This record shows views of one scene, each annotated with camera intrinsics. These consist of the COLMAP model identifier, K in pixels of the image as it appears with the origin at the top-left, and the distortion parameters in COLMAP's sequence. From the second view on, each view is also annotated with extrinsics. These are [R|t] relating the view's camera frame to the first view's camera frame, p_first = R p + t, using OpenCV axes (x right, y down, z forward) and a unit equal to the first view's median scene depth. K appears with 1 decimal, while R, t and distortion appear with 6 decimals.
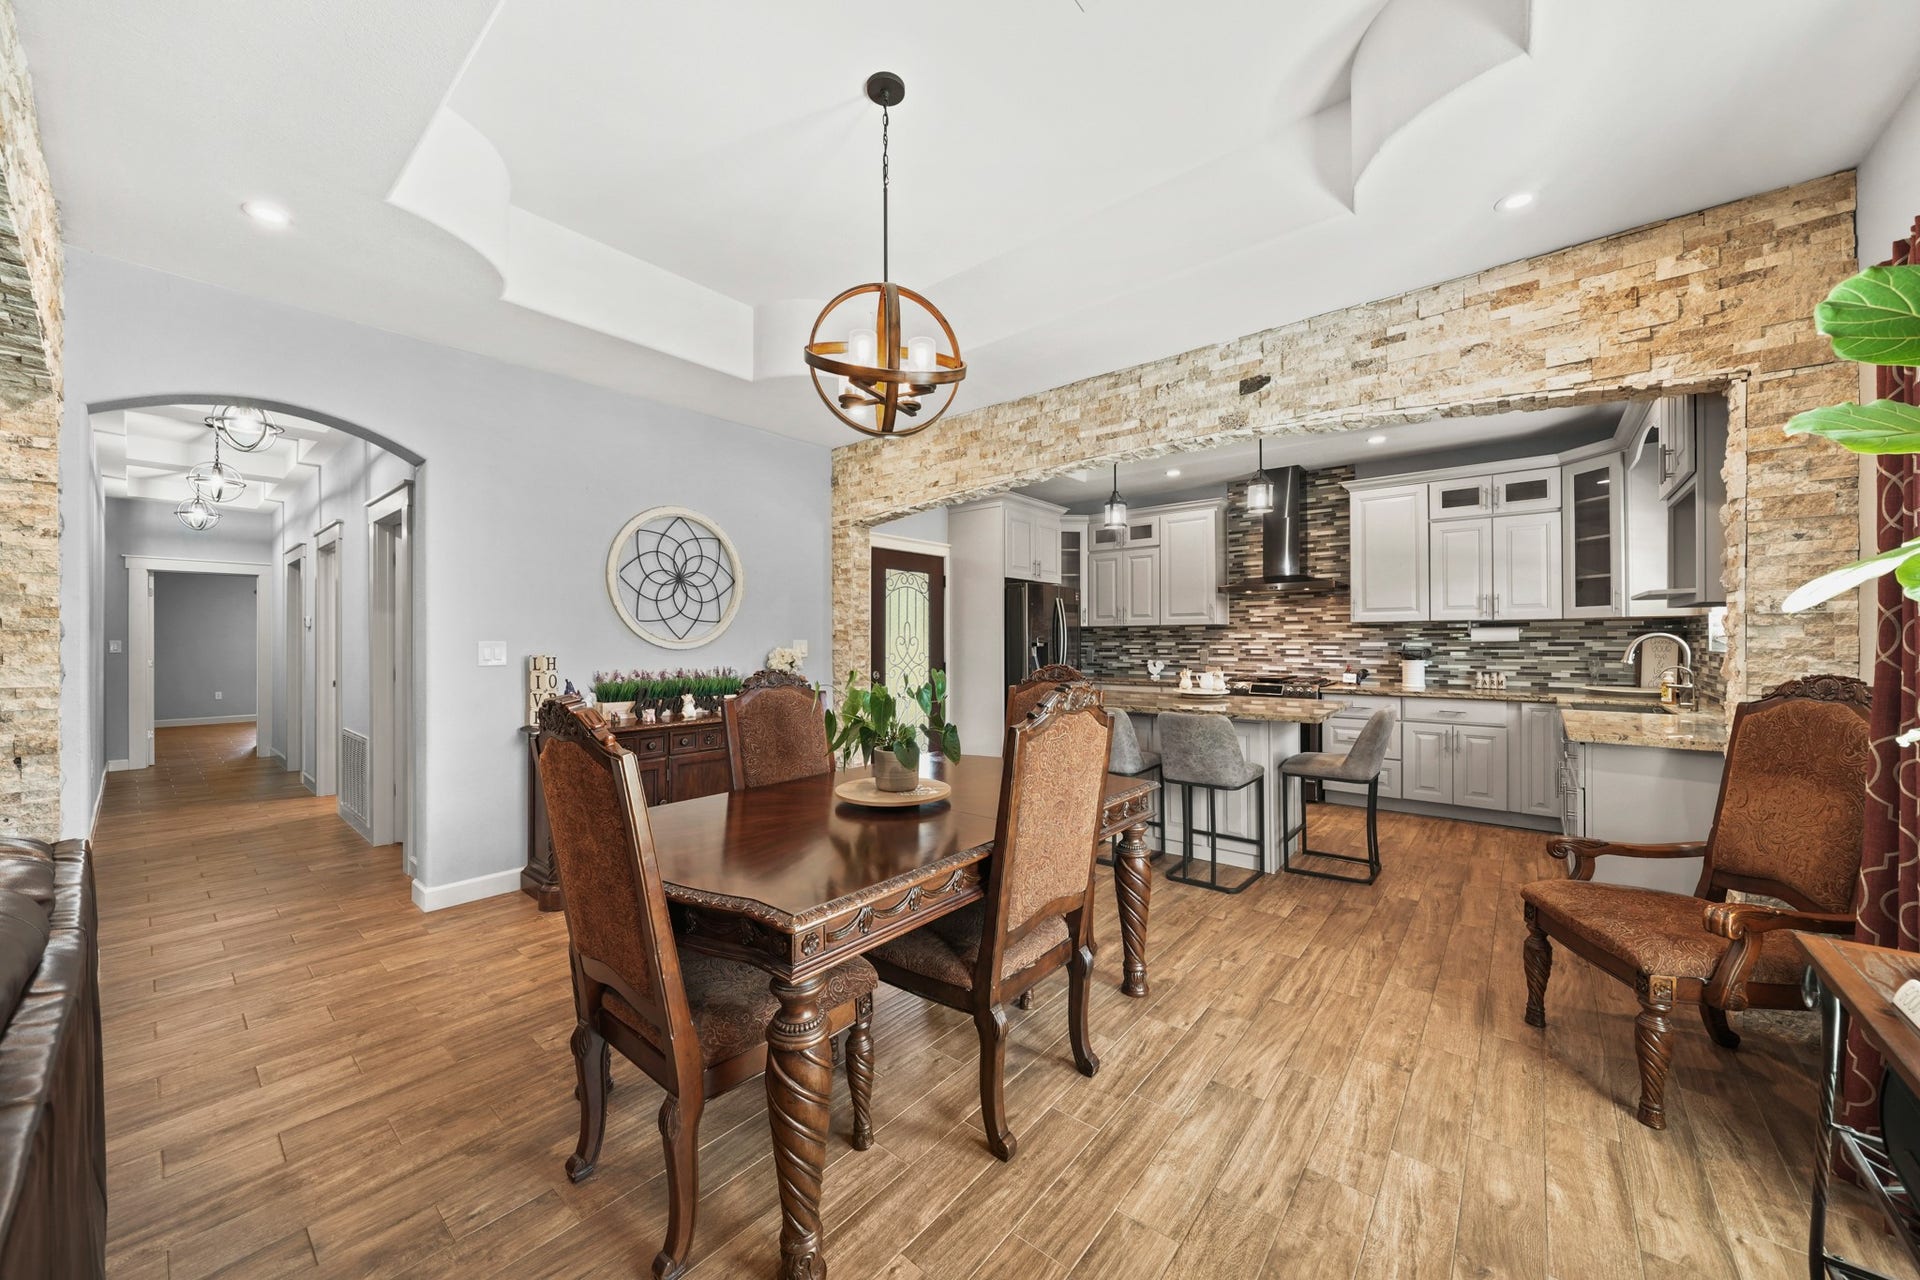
lens RADIAL K [[814.0, 0, 911.0], [0, 814.0, 632.2], [0, 0, 1]] dist [-0.000796, -0.000252]
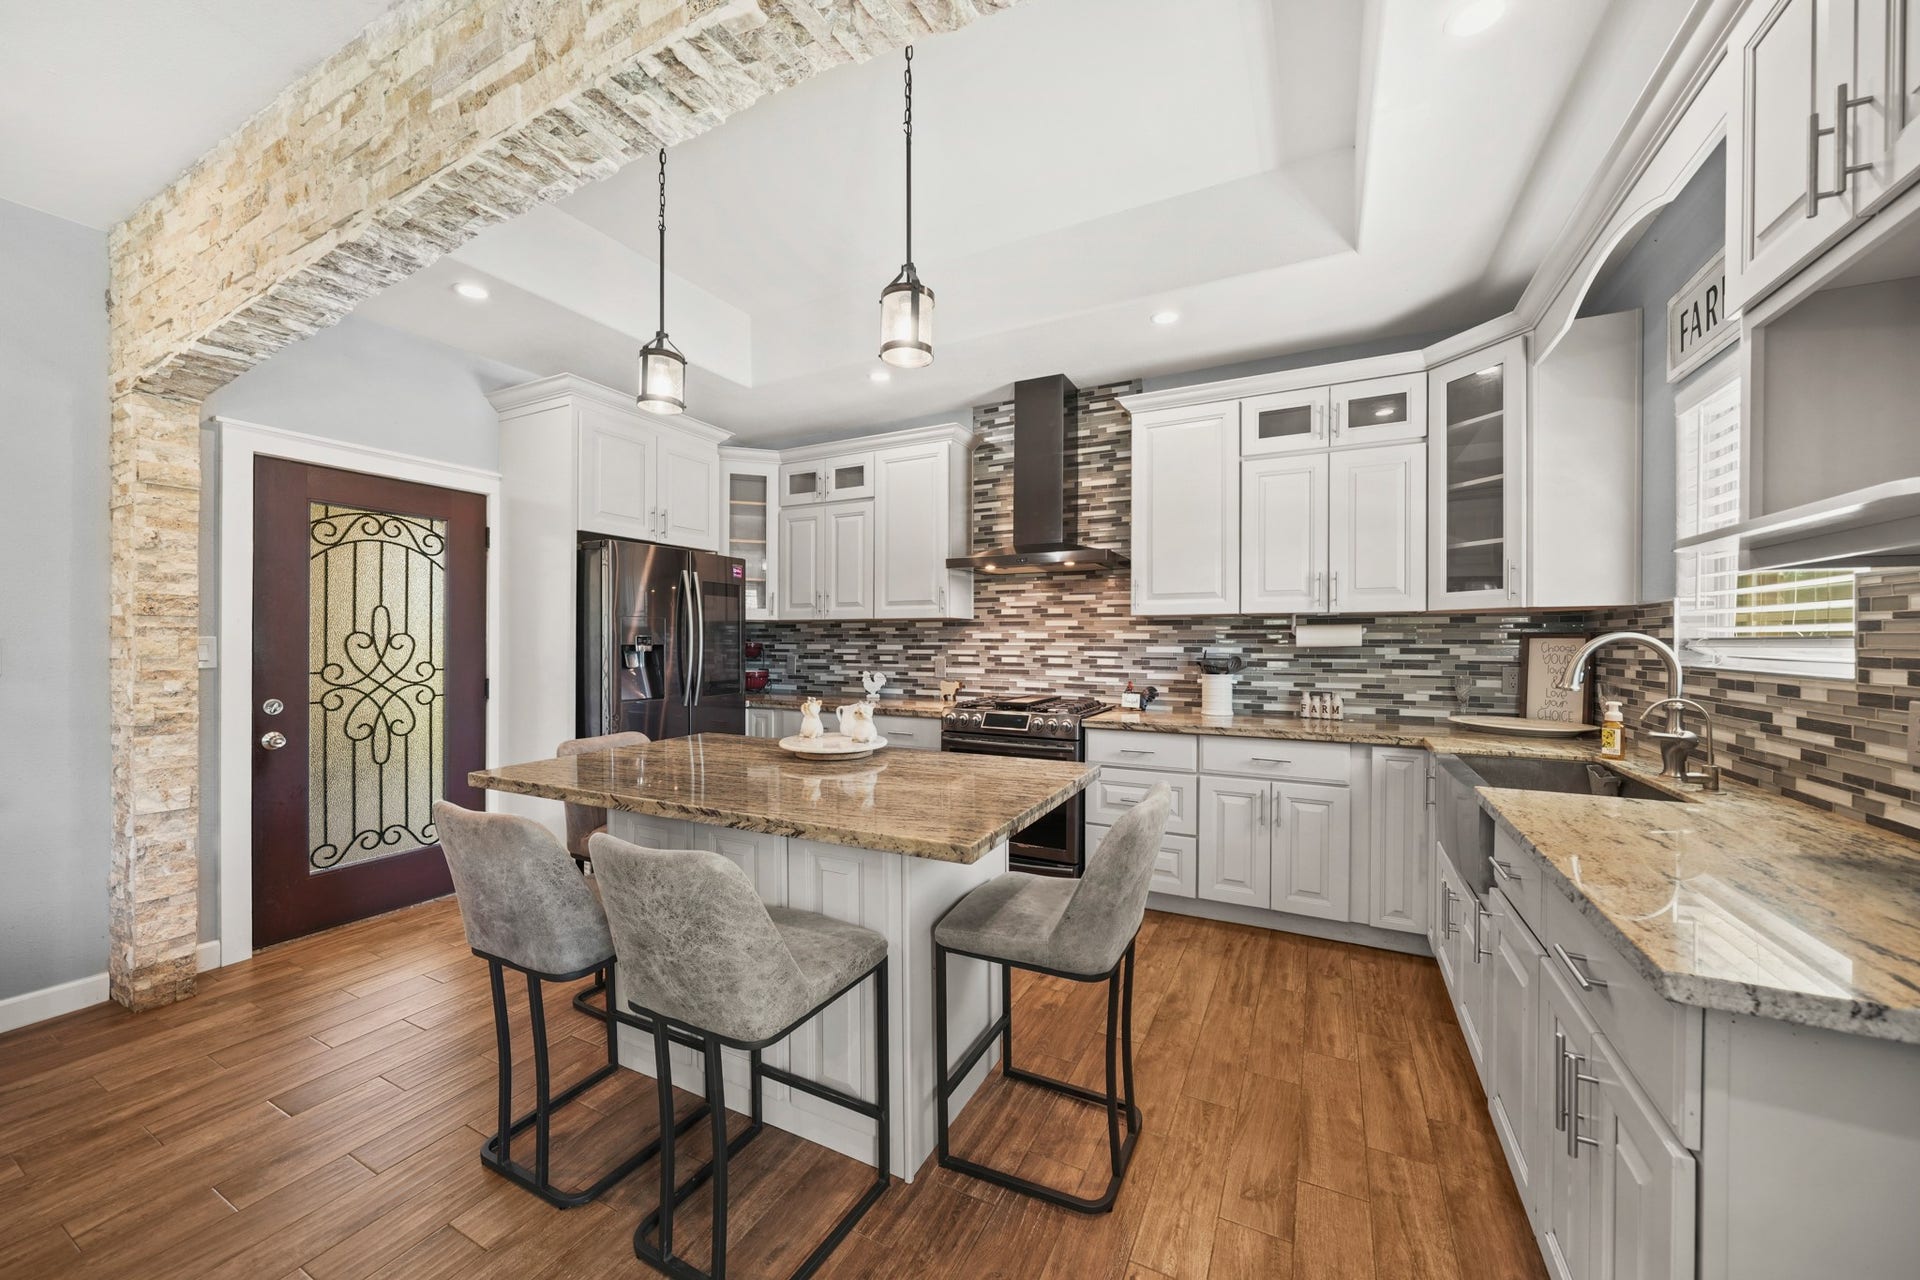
lens RADIAL K [[769.1, 0, 976.7], [0, 769.1, 640.1], [0, 0, 1]] dist [-0.000301, 0.000034]
pose [[0.972568, 0.005923, 0.232544, 0.273869], [-0.007810, 0.999944, 0.007196, 0.003829], [-0.232488, -0.008815, 0.972559, 0.425781]]
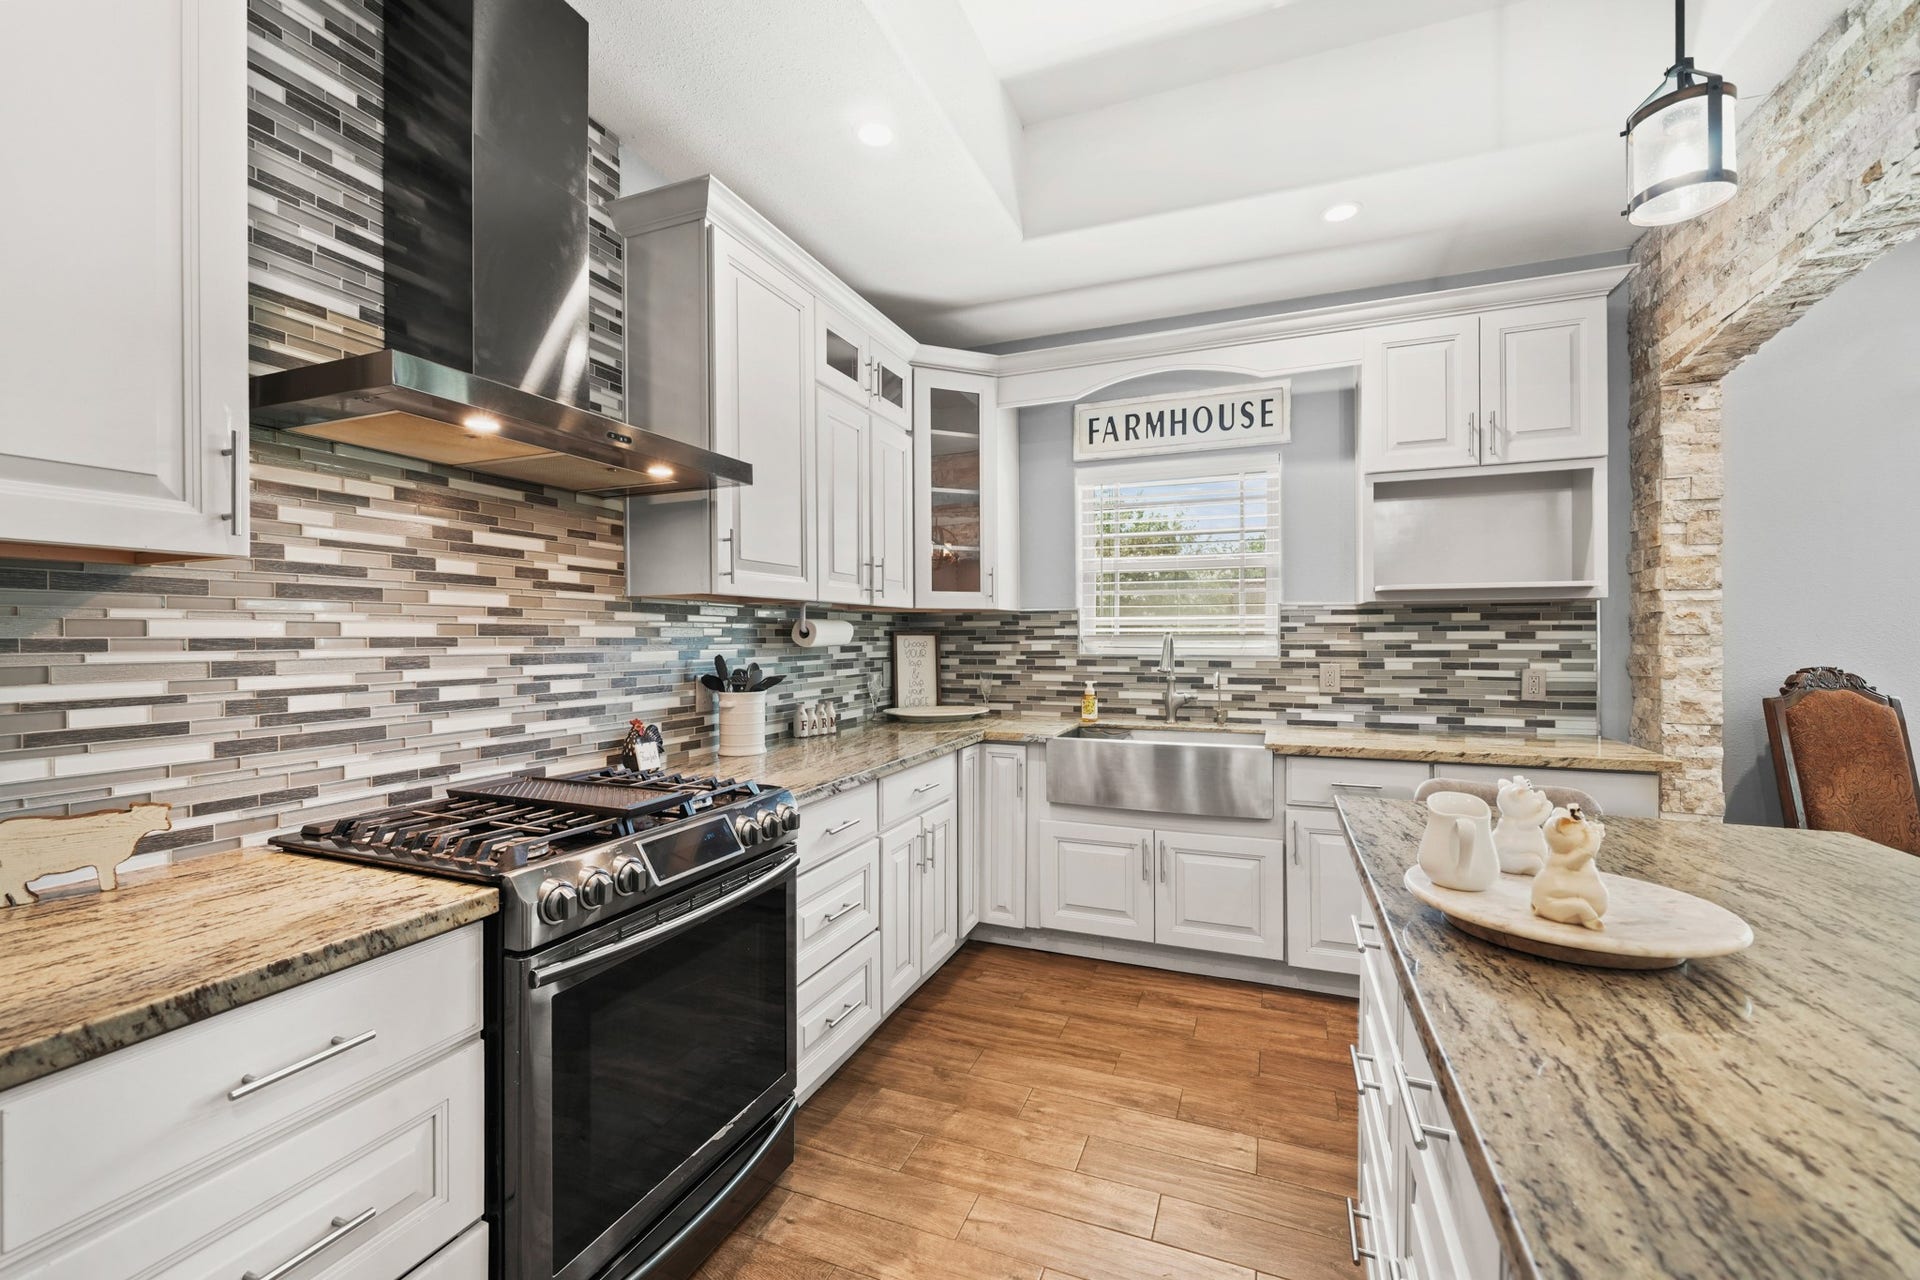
lens RADIAL K [[769.1, 0, 976.7], [0, 769.1, 640.1], [0, 0, 1]] dist [-0.000301, 0.000034]
pose [[-0.317728, 0.000650, 0.948182, 0.188621], [-0.003161, 0.999993, -0.001745, 0.007733], [-0.948177, -0.003552, -0.317723, 0.978201]]
